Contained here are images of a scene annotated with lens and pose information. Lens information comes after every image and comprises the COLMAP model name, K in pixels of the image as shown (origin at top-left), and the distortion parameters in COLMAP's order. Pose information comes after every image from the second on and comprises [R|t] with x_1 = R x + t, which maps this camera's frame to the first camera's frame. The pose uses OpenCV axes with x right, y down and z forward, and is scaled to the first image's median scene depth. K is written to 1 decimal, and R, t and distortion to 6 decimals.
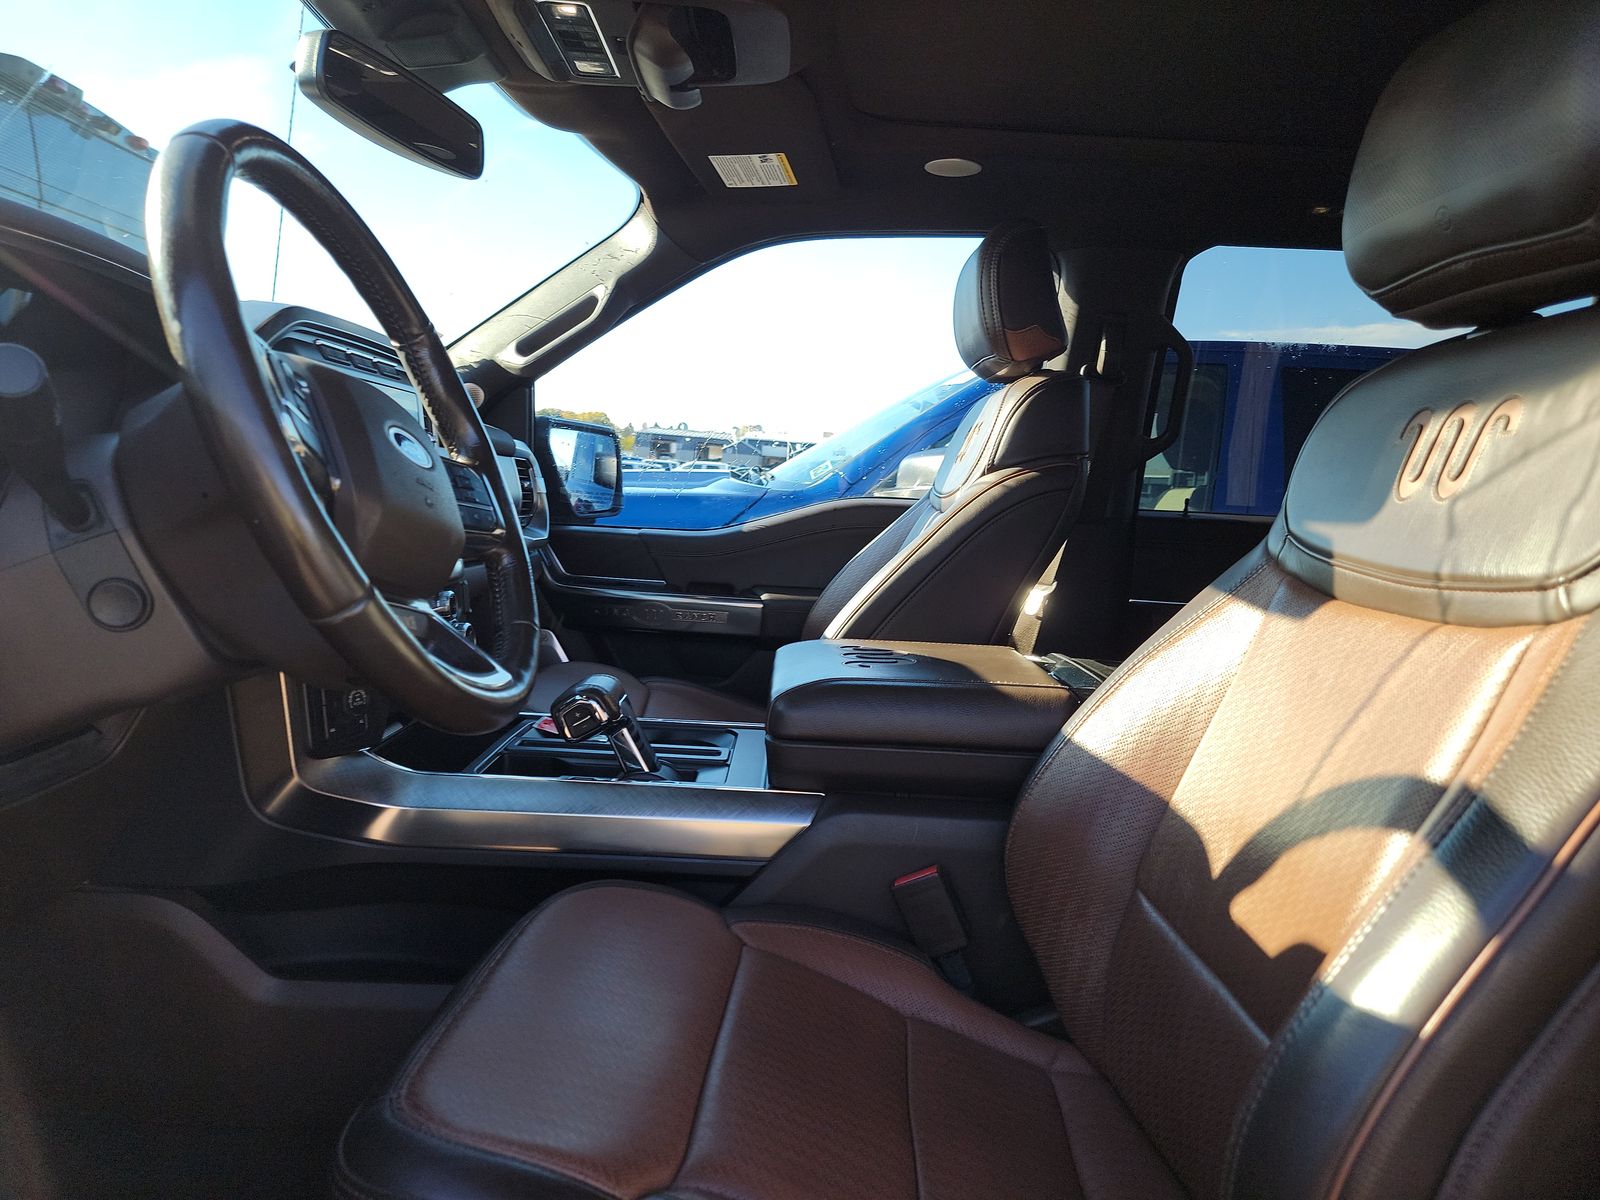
lens RADIAL K [[1119.0, 0, 800.0], [0, 1119.0, 600.0], [0, 0, 1]] dist [0.114774, -0.119084]
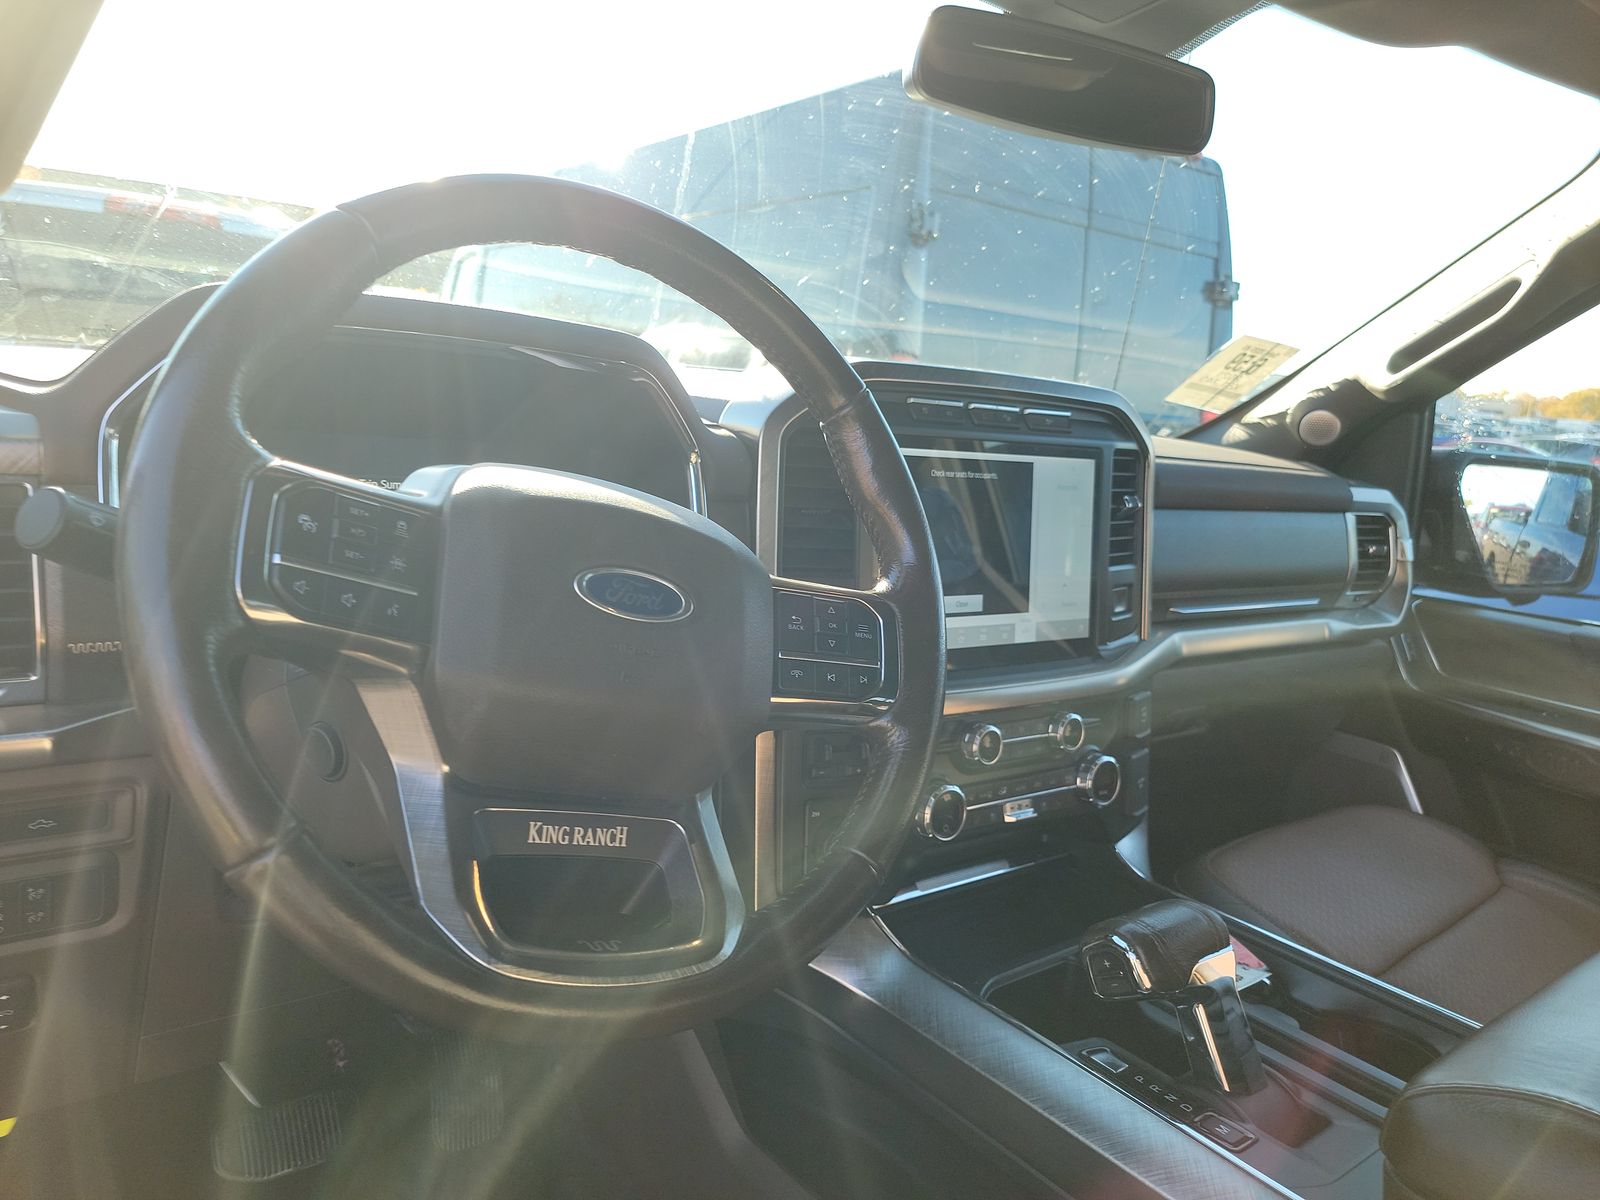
lens RADIAL K [[1119.0, 0, 800.0], [0, 1119.0, 600.0], [0, 0, 1]] dist [0.114774, -0.119084]
pose [[0.632321, 0.130286, -0.763672, 0.090721], [-0.125123, 0.989990, 0.065295, -0.072165], [0.764535, 0.054265, 0.642294, 0.247699]]
